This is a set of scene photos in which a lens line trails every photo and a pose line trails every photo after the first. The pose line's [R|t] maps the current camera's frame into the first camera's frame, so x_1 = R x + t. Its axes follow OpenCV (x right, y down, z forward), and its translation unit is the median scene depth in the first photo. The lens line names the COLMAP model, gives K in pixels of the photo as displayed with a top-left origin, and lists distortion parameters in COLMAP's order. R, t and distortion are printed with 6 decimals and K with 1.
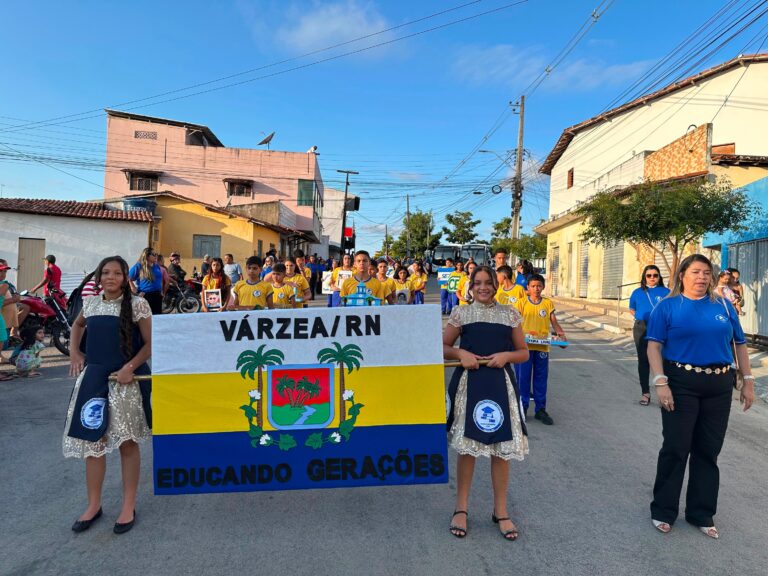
lens RADIAL K [[532.3, 0, 387.0], [0, 532.3, 290.1], [0, 0, 1]] dist [0.071962, -0.099664]
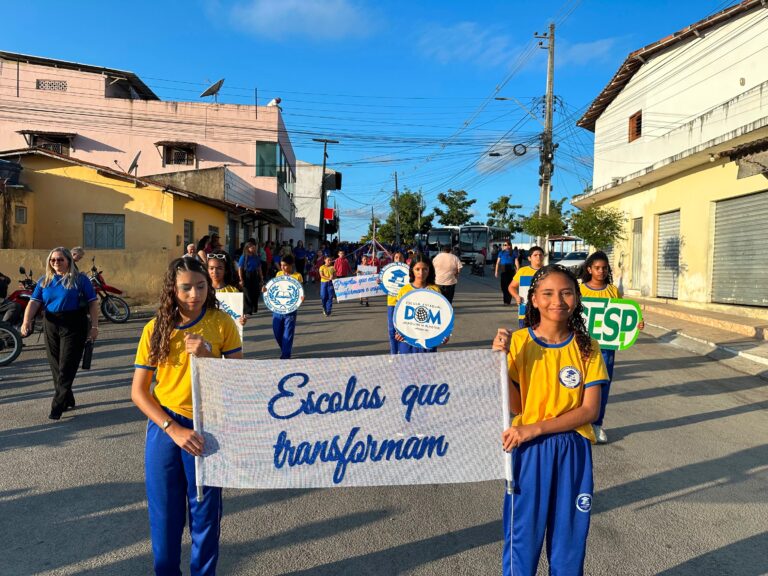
lens RADIAL K [[532.3, 0, 387.0], [0, 532.3, 290.1], [0, 0, 1]] dist [0.071962, -0.099664]
pose [[0.999561, -0.017120, 0.024181, -0.002352], [0.016414, 0.999442, 0.029103, -0.015235], [-0.024666, -0.028693, 0.999284, 0.227533]]
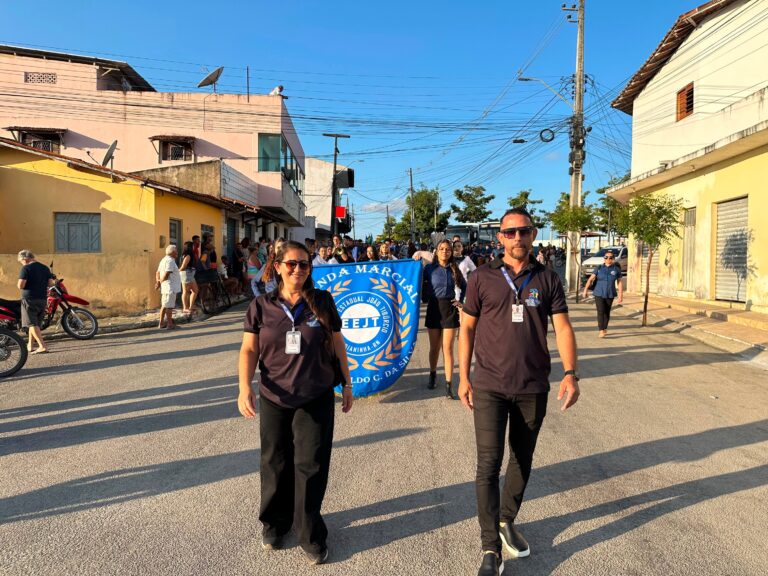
lens RADIAL K [[532.3, 0, 387.0], [0, 532.3, 290.1], [0, 0, 1]] dist [0.071962, -0.099664]
pose [[0.999549, -0.029029, -0.007674, 0.002712], [0.029247, 0.999121, 0.030042, -0.018088], [0.006796, -0.030253, 0.999519, 0.290511]]
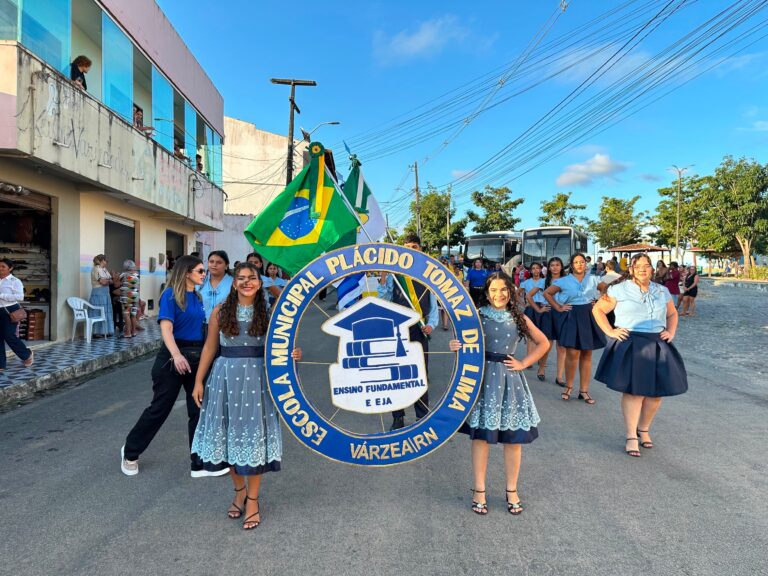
lens RADIAL K [[535.6, 0, 379.9], [0, 535.6, 283.3], [0, 0, 1]] dist [0.081546, -0.100447]
pose [[0.999172, -0.031387, -0.025906, 0.015242], [0.031003, 0.999405, -0.015085, -0.045702], [0.026364, 0.014270, 0.999551, 0.769204]]
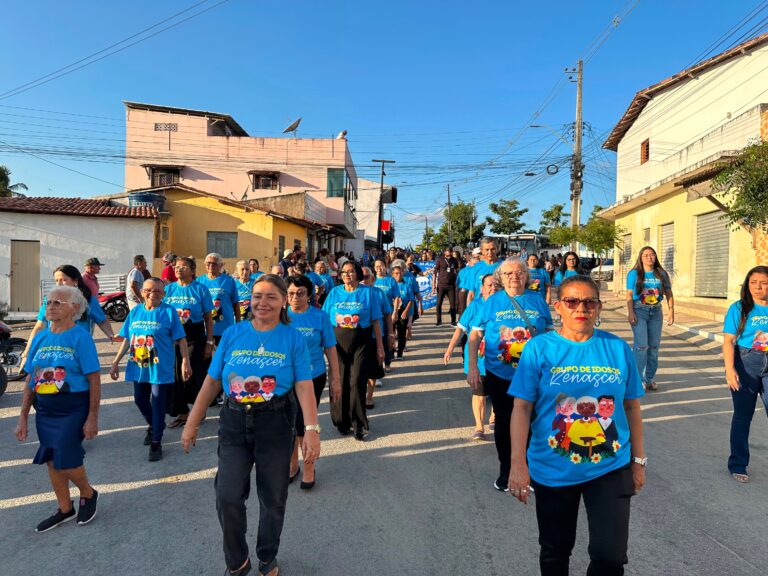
lens RADIAL K [[535.6, 0, 379.9], [0, 535.6, 283.3], [0, 0, 1]] dist [0.081546, -0.100447]
pose [[0.995640, -0.019068, -0.091311, 0.003463], [0.018912, 0.999818, -0.002575, -0.006757], [0.091343, 0.000837, 0.995819, 0.094045]]
